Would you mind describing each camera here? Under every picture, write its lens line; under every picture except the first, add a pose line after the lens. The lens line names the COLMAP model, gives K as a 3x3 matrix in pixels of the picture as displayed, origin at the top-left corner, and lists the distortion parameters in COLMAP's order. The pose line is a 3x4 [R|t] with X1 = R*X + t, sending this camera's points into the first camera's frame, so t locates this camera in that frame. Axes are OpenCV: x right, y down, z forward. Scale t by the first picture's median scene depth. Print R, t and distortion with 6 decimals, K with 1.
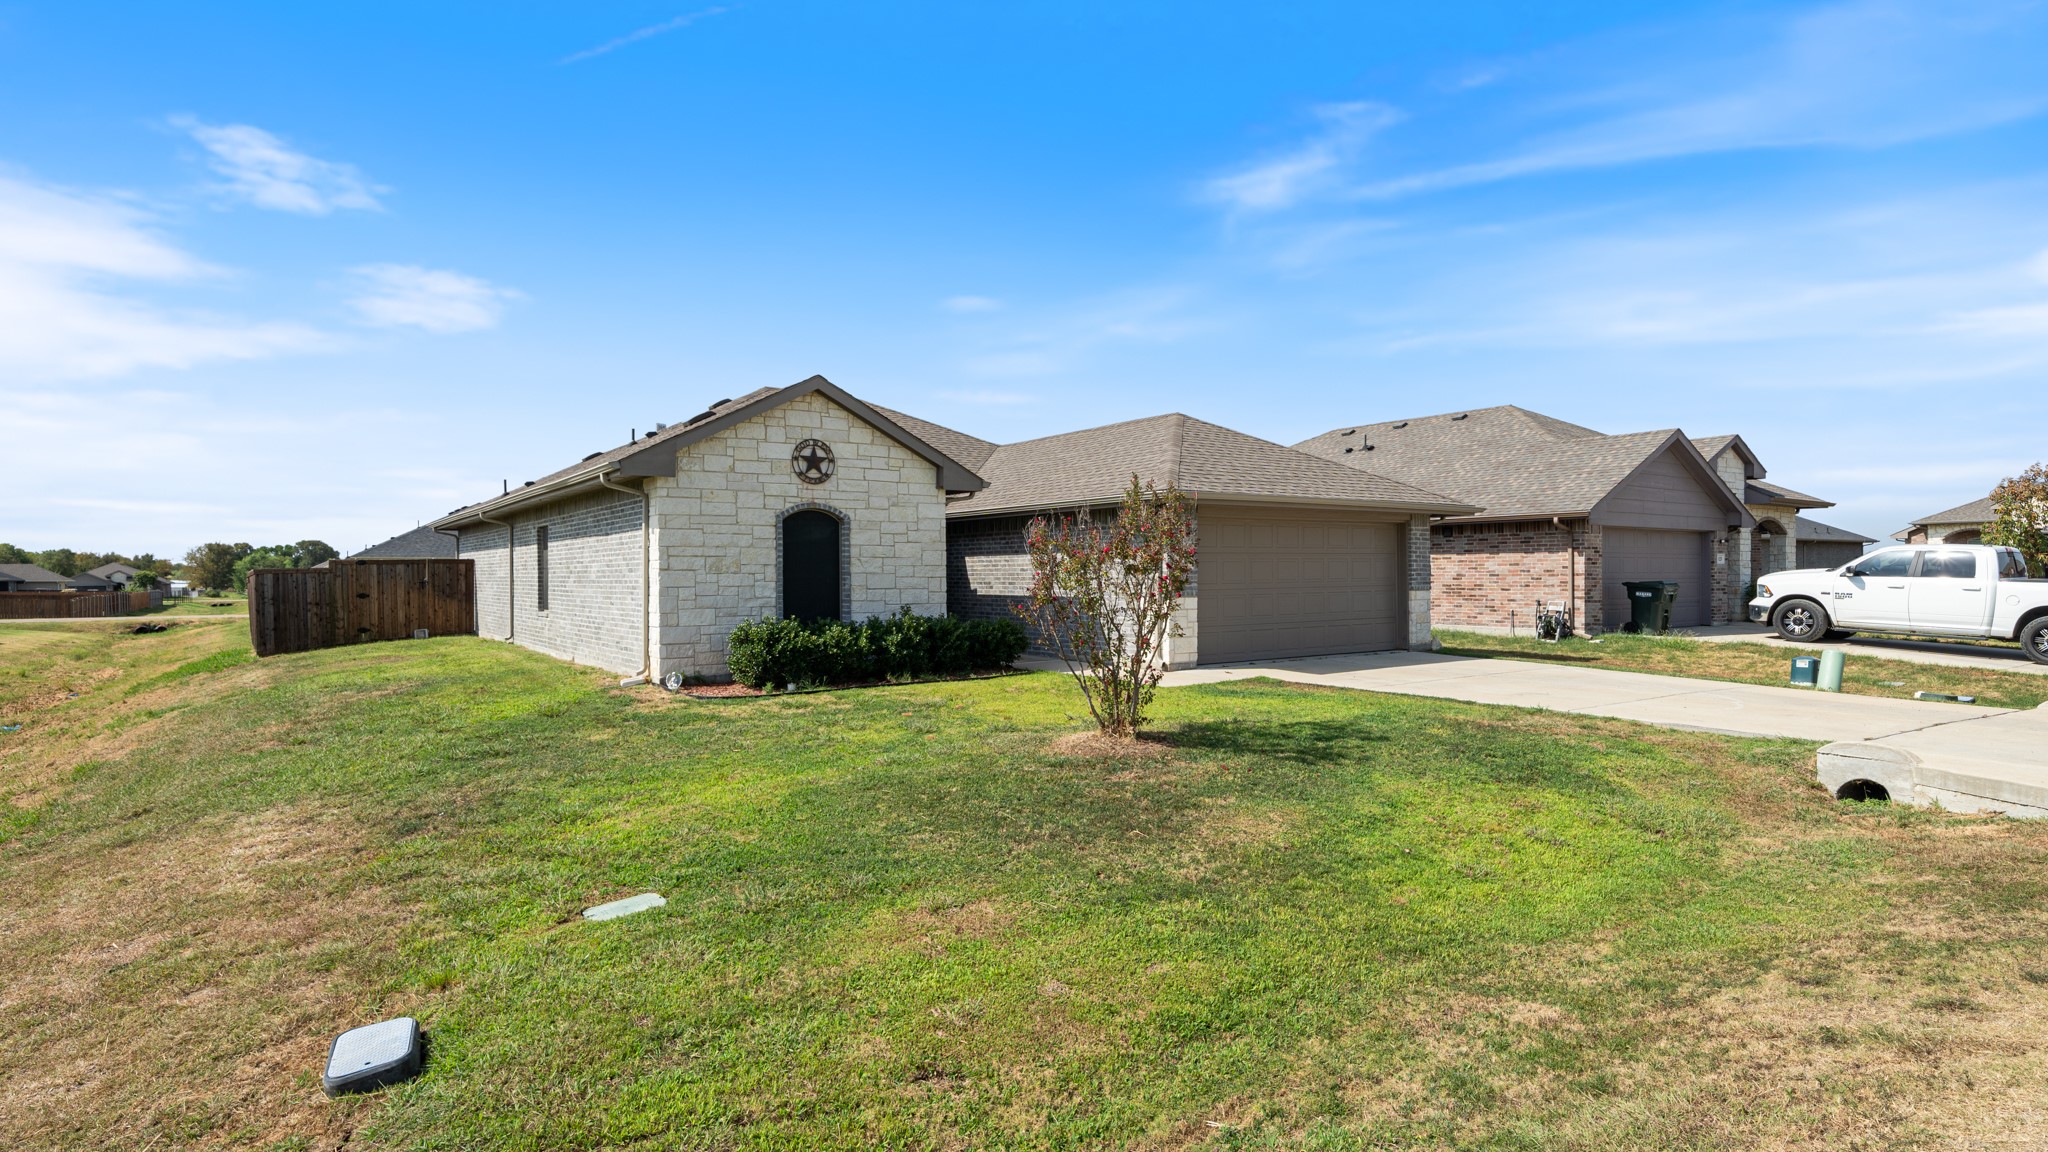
lens RADIAL K [[1117.0, 0, 1024.0], [0, 1117.0, 576.0], [0, 0, 1]] dist [0.002019, 0.001878]
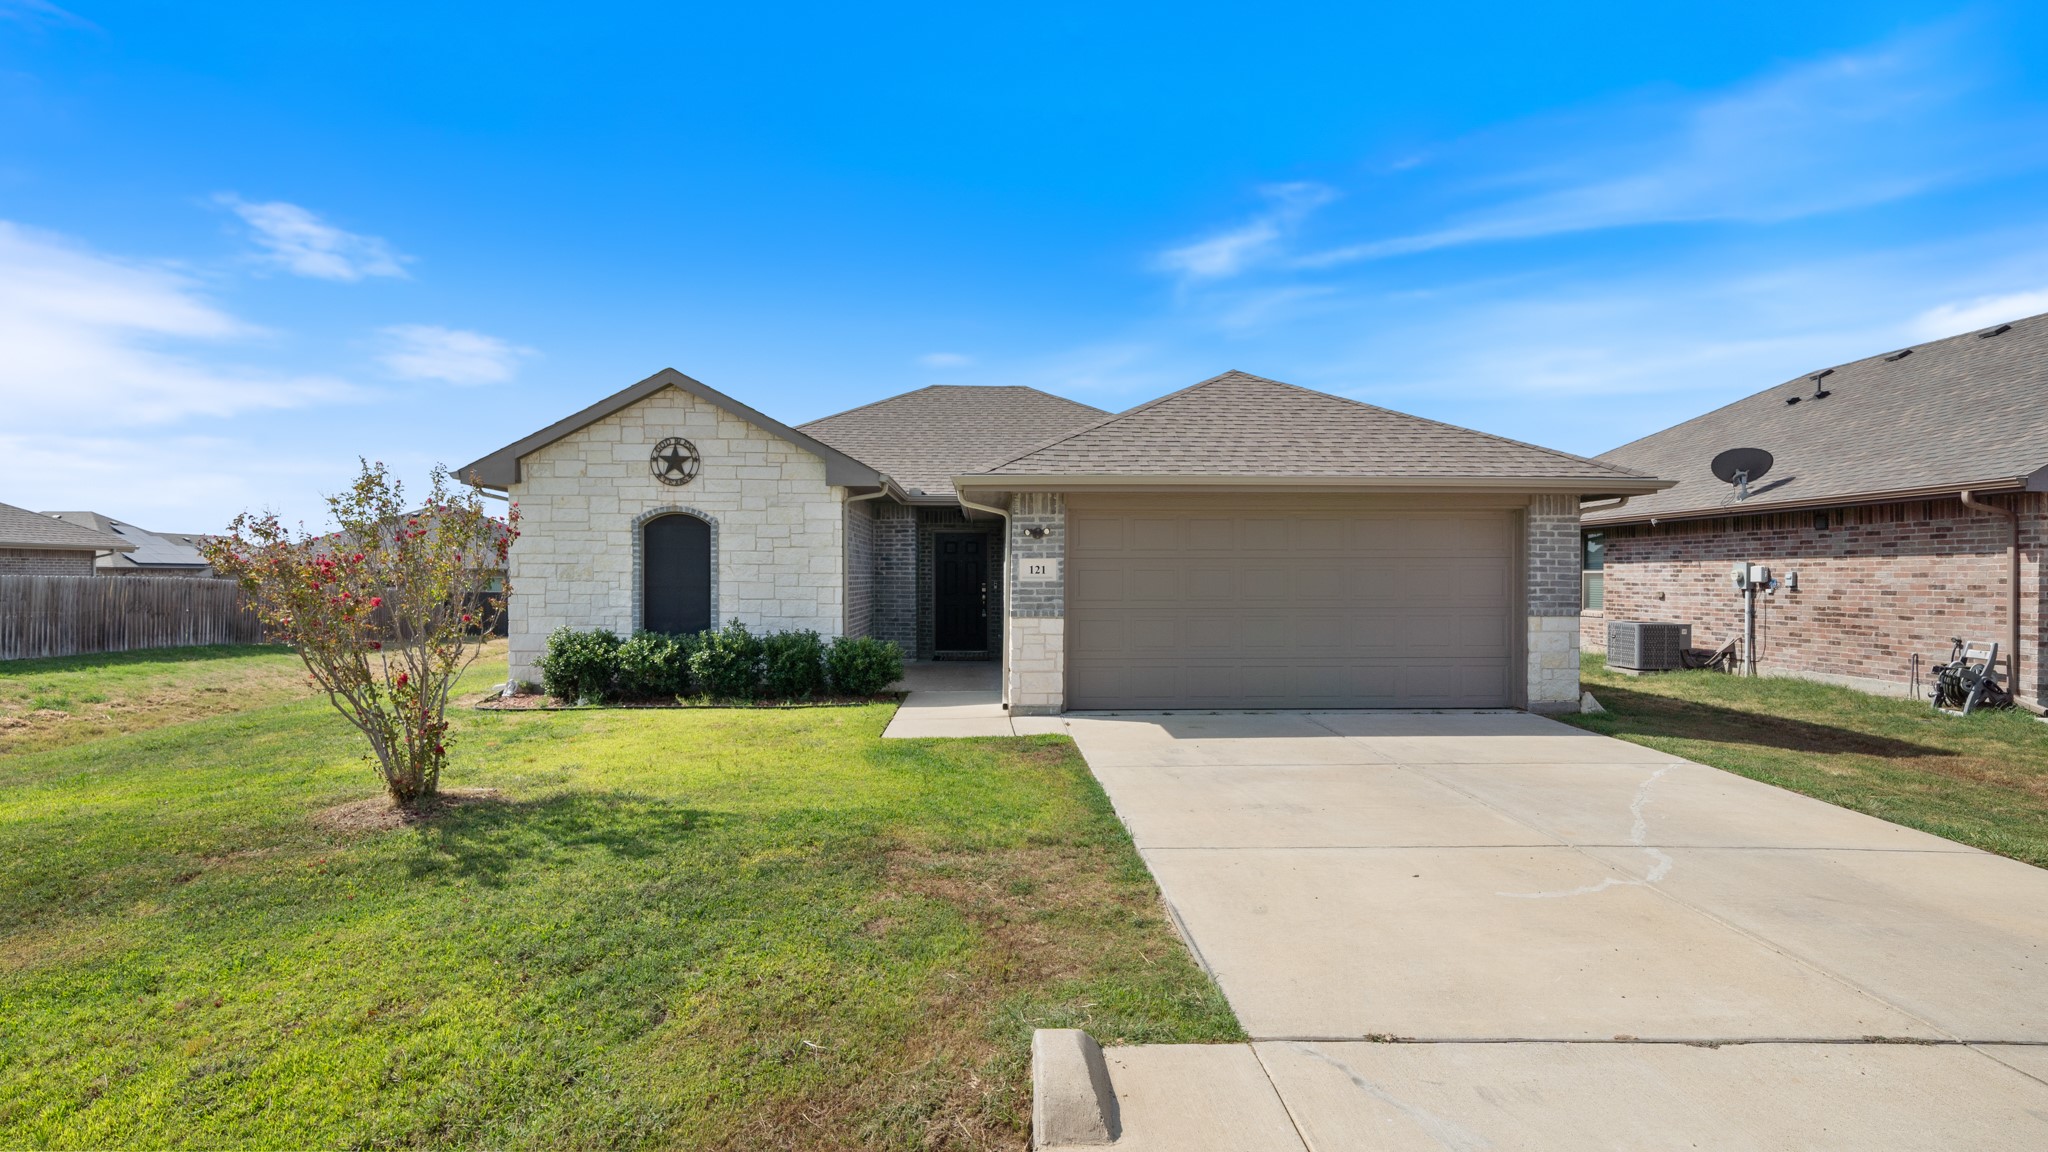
lens RADIAL K [[1117.0, 0, 1024.0], [0, 1117.0, 576.0], [0, 0, 1]] dist [0.002019, 0.001878]
pose [[0.829225, 0.006659, -0.558876, 0.564042], [-0.008056, 0.999968, -0.000039, -0.009270], [0.558858, 0.004534, 0.829251, 0.385058]]
